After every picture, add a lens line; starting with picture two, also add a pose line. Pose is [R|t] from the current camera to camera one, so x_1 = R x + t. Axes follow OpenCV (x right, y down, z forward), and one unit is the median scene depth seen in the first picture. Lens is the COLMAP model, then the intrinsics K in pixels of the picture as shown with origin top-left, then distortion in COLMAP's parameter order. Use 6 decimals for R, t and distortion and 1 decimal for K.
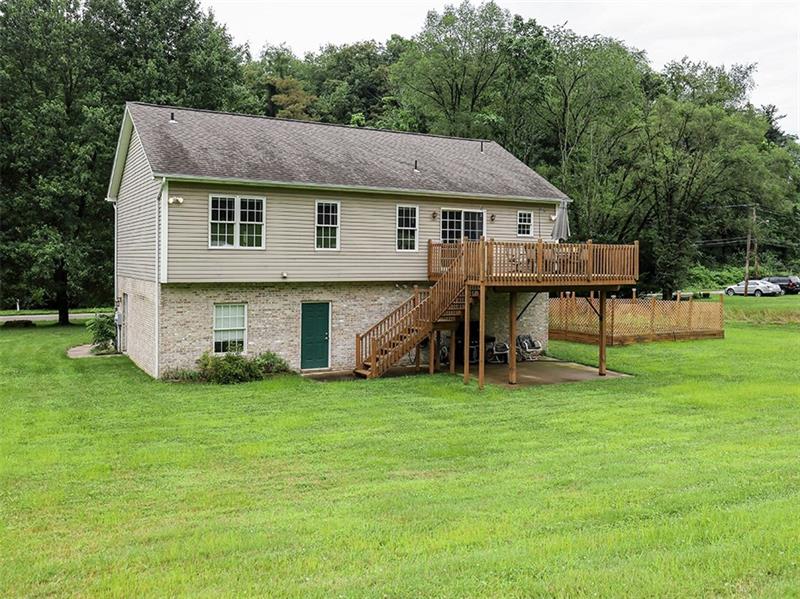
lens RADIAL K [[674.1, 0, 399.9], [0, 674.1, 298.7], [0, 0, 1]] dist [0.011064, 0.001076]
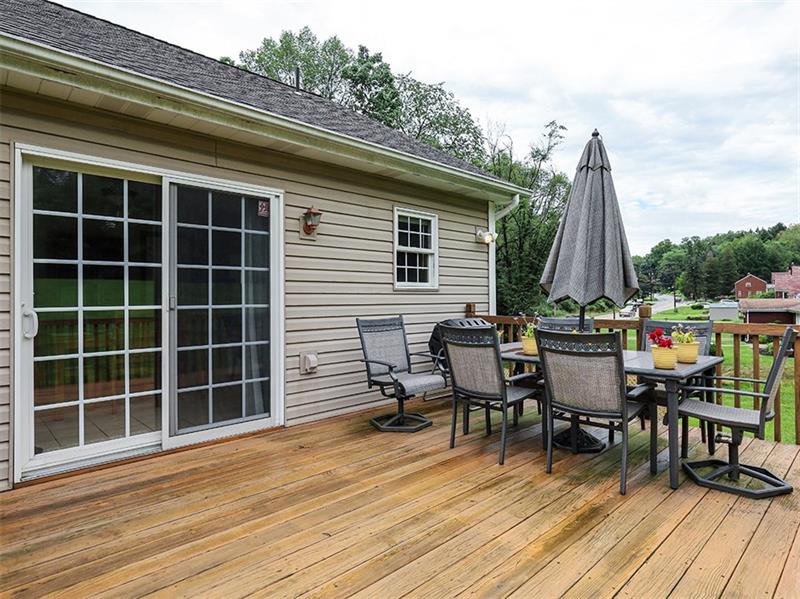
lens RADIAL K [[487.0, 0, 408.0], [0, 487.0, 293.3], [0, 0, 1]] dist [0.000292, 0.001606]
pose [[0.965445, -0.011310, 0.260361, 0.125263], [0.030715, 0.997033, -0.070582, -0.076710], [-0.258790, 0.076140, 0.962928, 0.805756]]
